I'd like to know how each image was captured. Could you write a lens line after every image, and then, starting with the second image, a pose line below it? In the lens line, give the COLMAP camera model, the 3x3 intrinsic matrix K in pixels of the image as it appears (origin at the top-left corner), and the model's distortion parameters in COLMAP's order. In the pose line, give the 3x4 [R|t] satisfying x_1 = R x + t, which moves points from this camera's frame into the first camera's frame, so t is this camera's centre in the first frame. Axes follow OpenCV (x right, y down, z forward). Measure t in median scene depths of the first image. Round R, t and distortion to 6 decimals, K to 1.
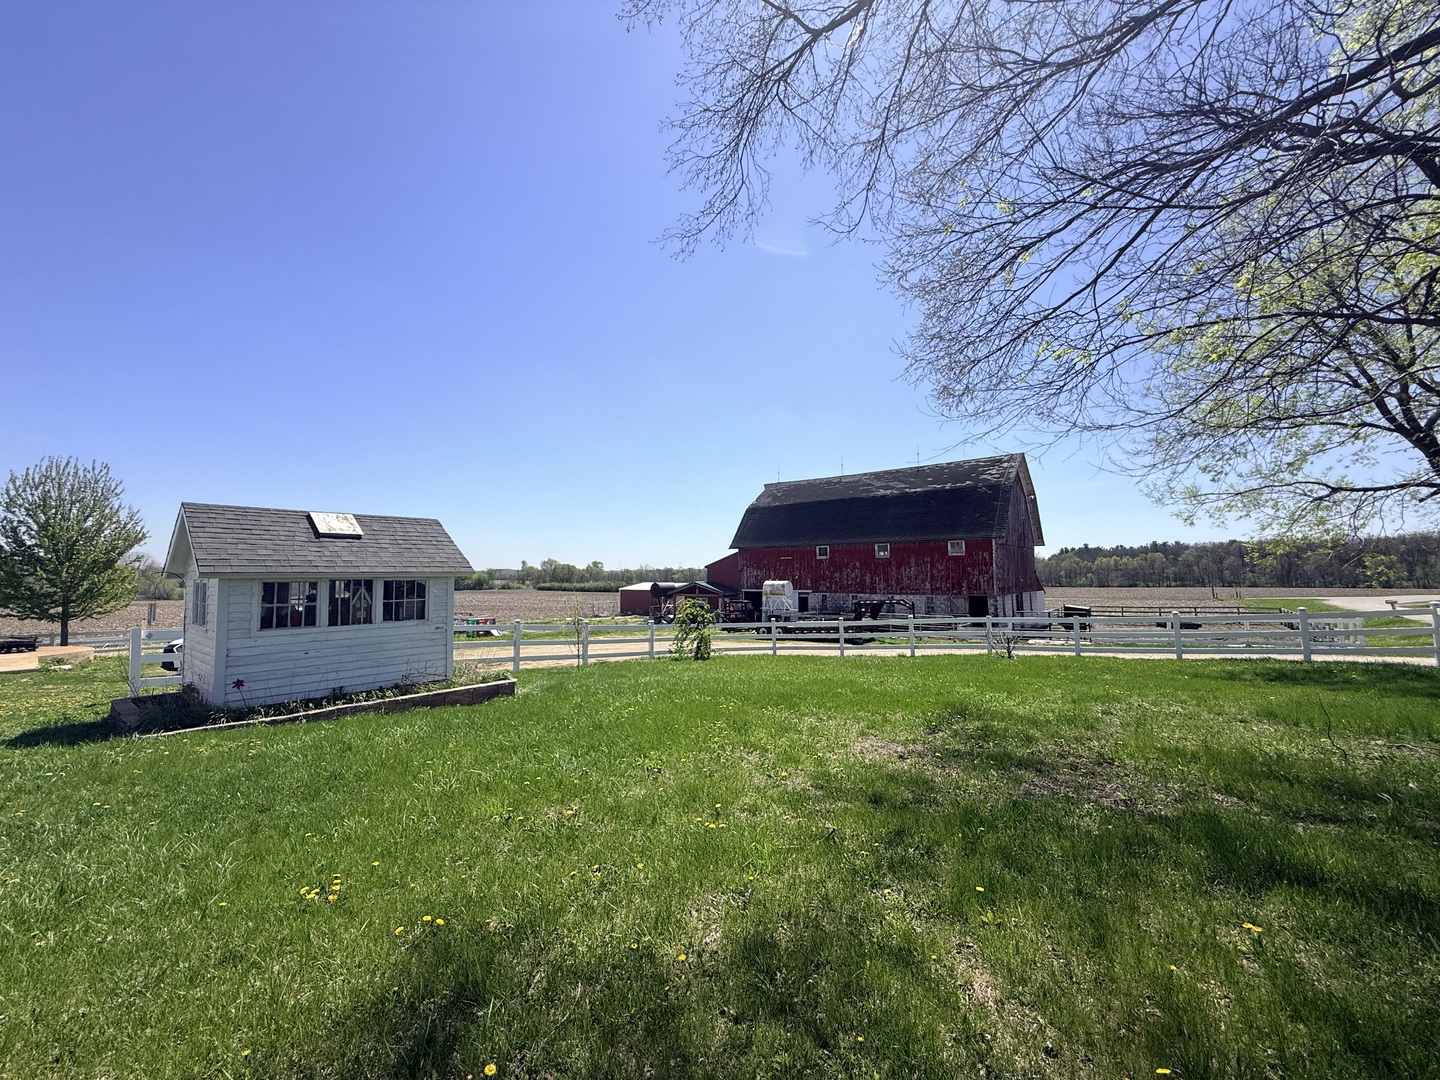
lens RADIAL K [[572.1, 0, 718.9], [0, 572.1, 542.2], [0, 0, 1]] dist [0.000214, -0.000072]
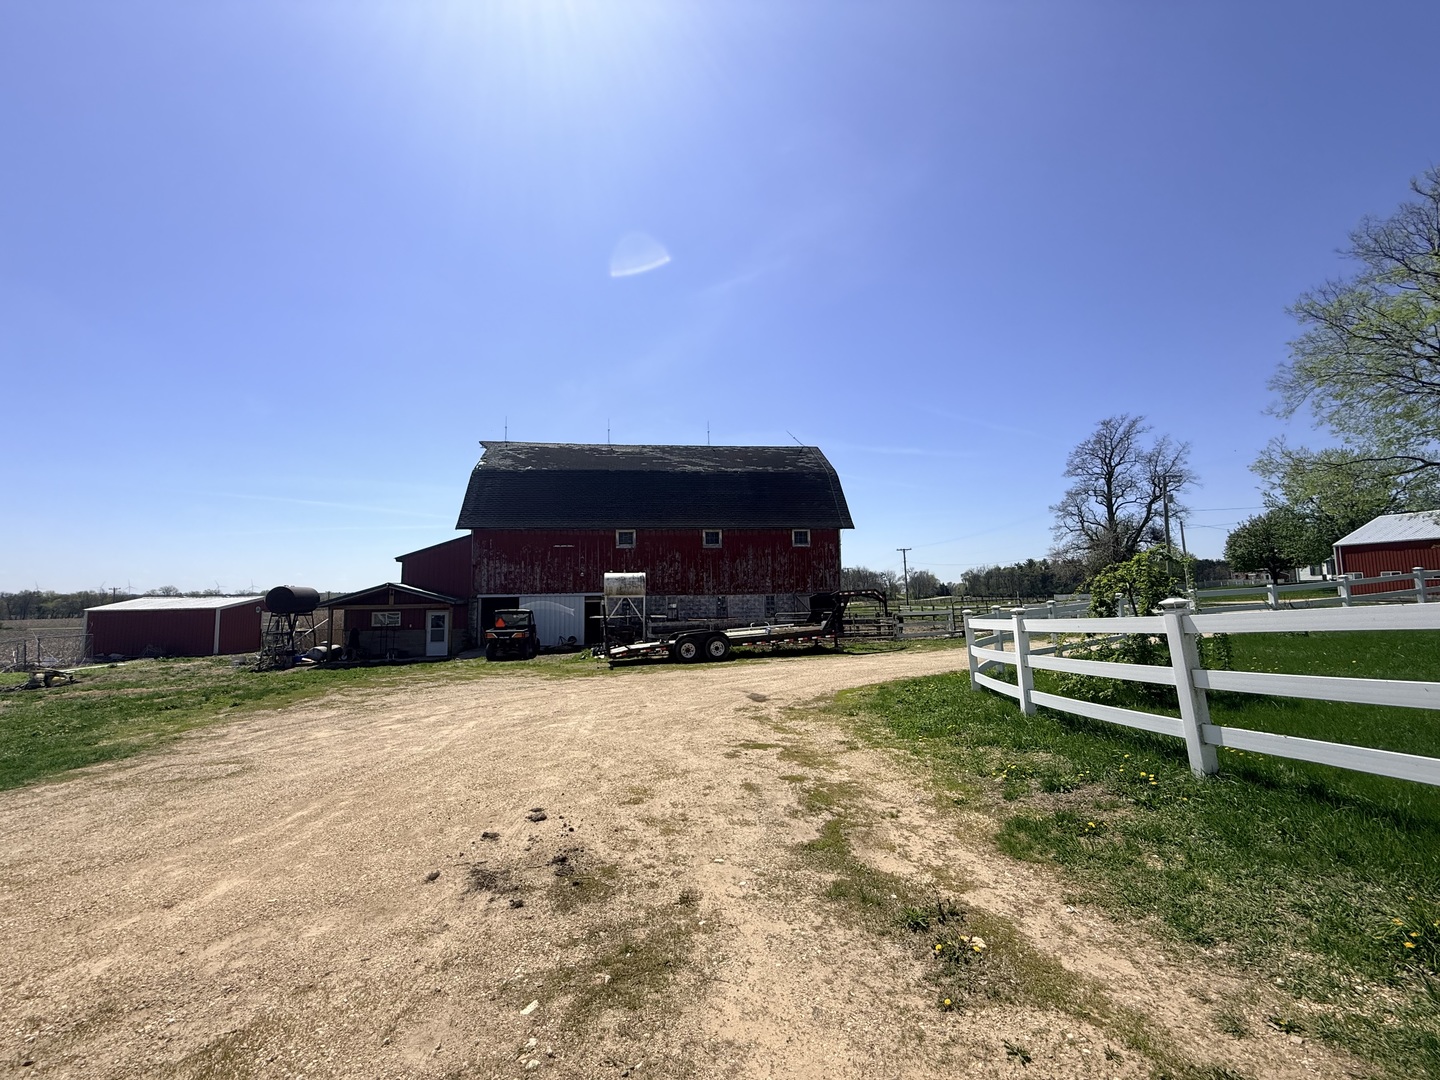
lens RADIAL K [[572.1, 0, 718.3], [0, 572.1, 531.9], [0, 0, 1]] dist [0.000214, -0.000072]
pose [[0.676359, 0.072653, 0.732981, -0.280731], [-0.027130, 0.996905, -0.073780, 0.062274], [-0.736073, 0.030016, 0.676237, 0.459616]]
